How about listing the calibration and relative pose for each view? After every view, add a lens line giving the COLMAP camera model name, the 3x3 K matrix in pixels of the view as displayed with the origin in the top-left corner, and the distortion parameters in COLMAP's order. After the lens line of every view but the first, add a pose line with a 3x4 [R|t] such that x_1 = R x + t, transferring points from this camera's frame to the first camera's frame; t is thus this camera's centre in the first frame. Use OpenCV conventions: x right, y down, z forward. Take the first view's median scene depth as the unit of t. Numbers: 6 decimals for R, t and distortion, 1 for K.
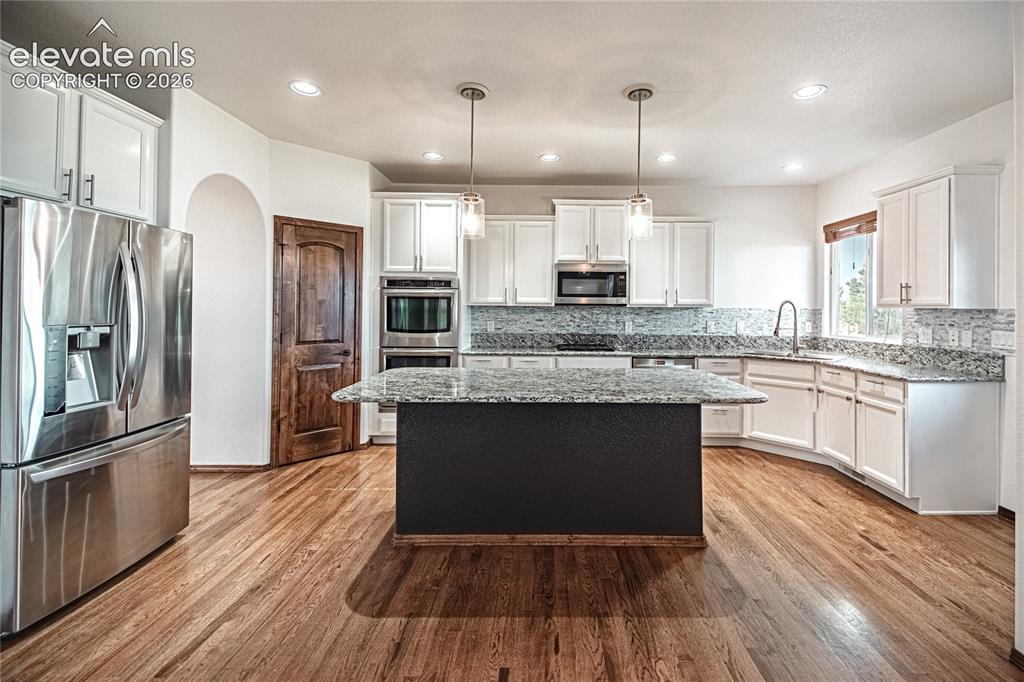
lens RADIAL K [[440.7, 0, 535.0], [0, 440.7, 305.3], [0, 0, 1]] dist [0.017737, -0.004641]
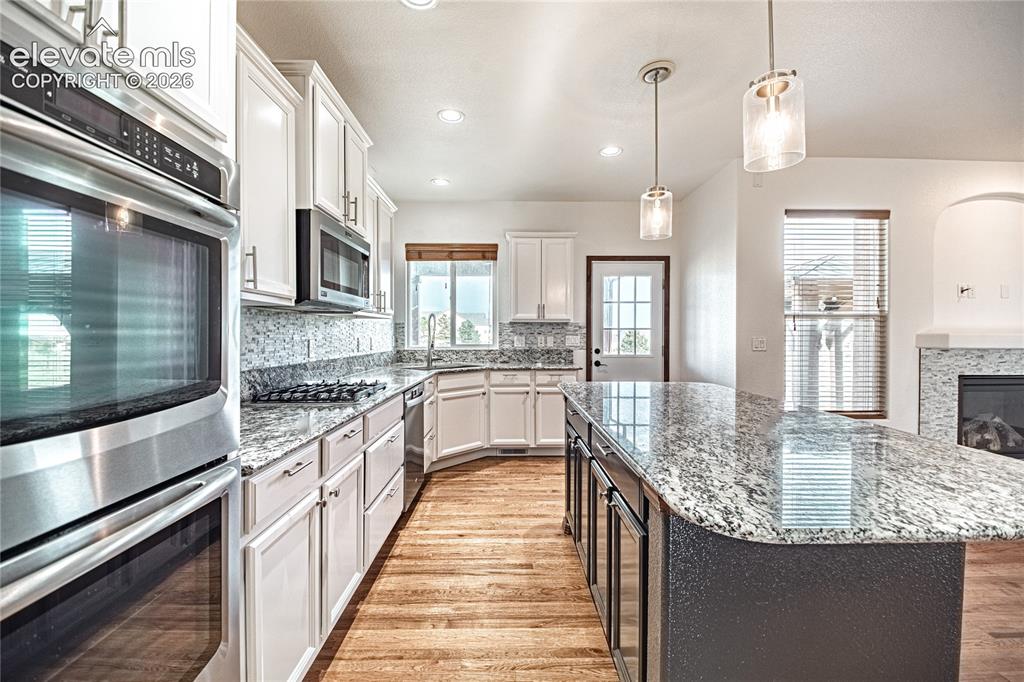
lens RADIAL K [[440.7, 0, 512.2], [0, 440.7, 336.0], [0, 0, 1]] dist [0.017737, -0.004641]
pose [[-0.013285, -0.013229, 0.999824, -0.468995], [-0.006594, 0.999892, 0.013143, 0.028754], [-0.999890, -0.006418, -0.013371, 0.918053]]
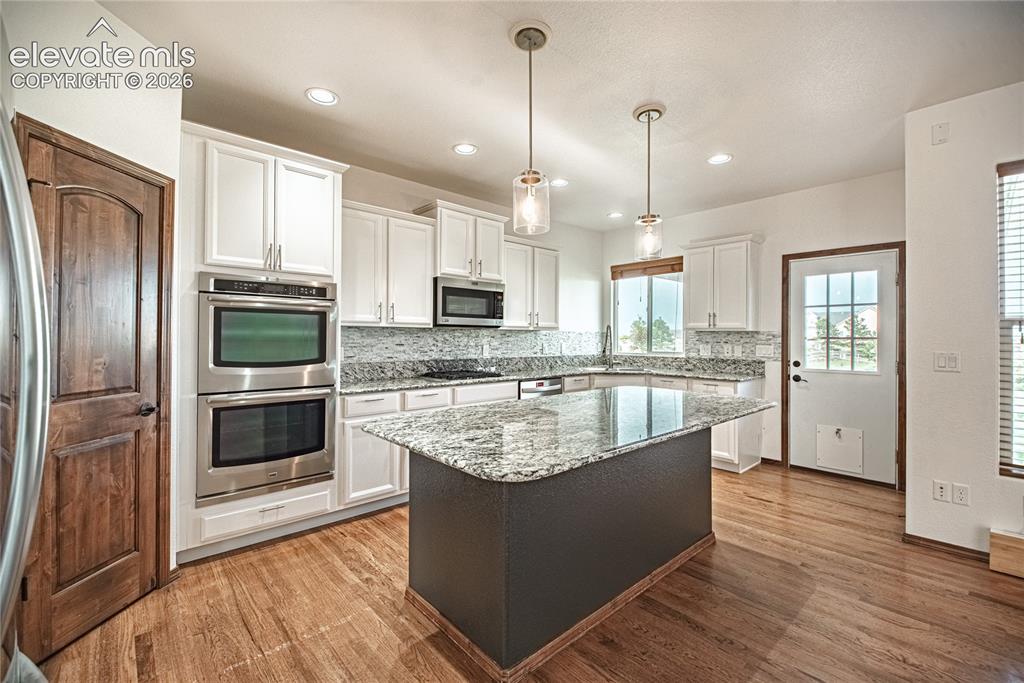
lens RADIAL K [[440.7, 0, 513.2], [0, 440.7, 337.3], [0, 0, 1]] dist [0.017737, -0.004641]
pose [[0.747422, -0.003780, 0.664339, -0.459566], [-0.003965, 0.999941, 0.010151, 0.013447], [-0.664338, -0.010221, 0.747362, 0.312795]]
